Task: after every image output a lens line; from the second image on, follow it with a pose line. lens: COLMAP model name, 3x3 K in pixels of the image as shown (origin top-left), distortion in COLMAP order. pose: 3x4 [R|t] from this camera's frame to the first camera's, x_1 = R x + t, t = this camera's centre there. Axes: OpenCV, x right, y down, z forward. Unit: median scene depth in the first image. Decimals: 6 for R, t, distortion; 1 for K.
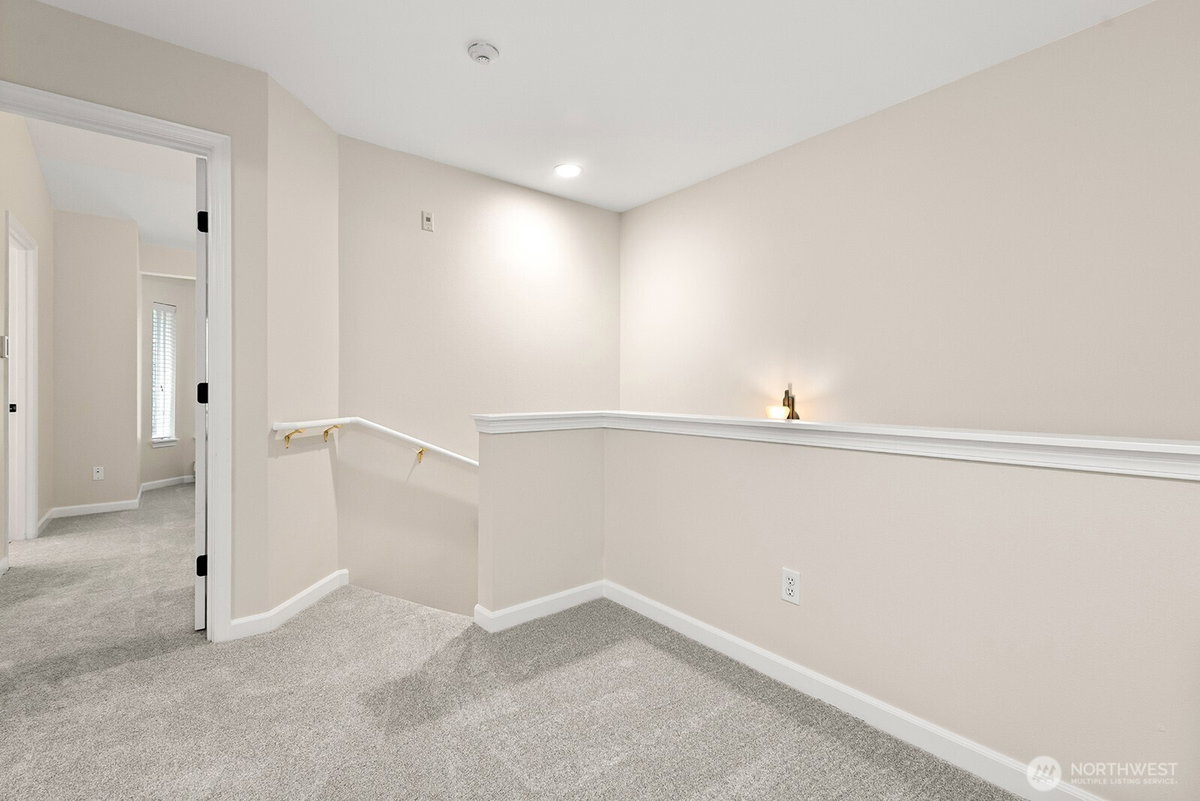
lens RADIAL K [[537.3, 0, 604.1], [0, 537.3, 391.5], [0, 0, 1]] dist [0.005979, 0.000044]
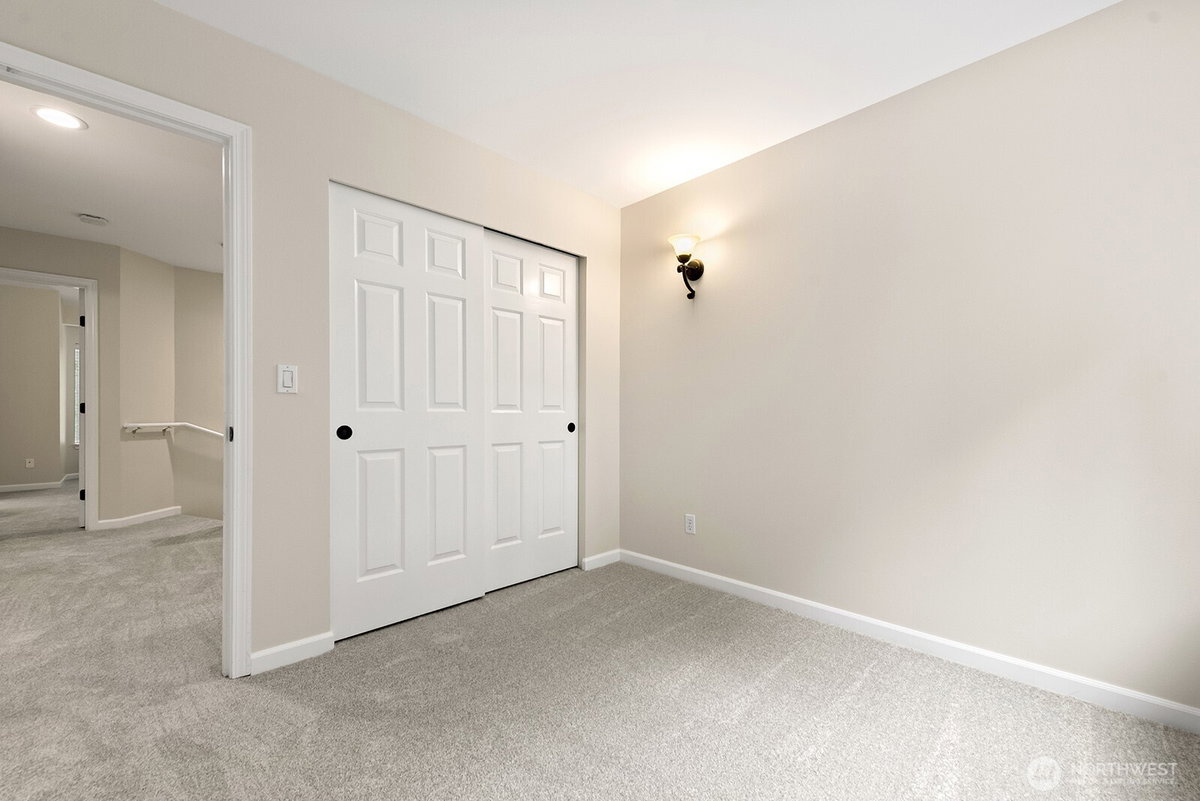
lens RADIAL K [[474.9, 0, 590.2], [0, 474.9, 418.5], [0, 0, 1]] dist [0.010307, -0.001703]
pose [[0.994736, 0.010092, 0.101971, 0.776988], [-0.011492, 0.999847, 0.013153, -0.002707], [-0.101823, -0.014255, 0.994700, -0.787328]]
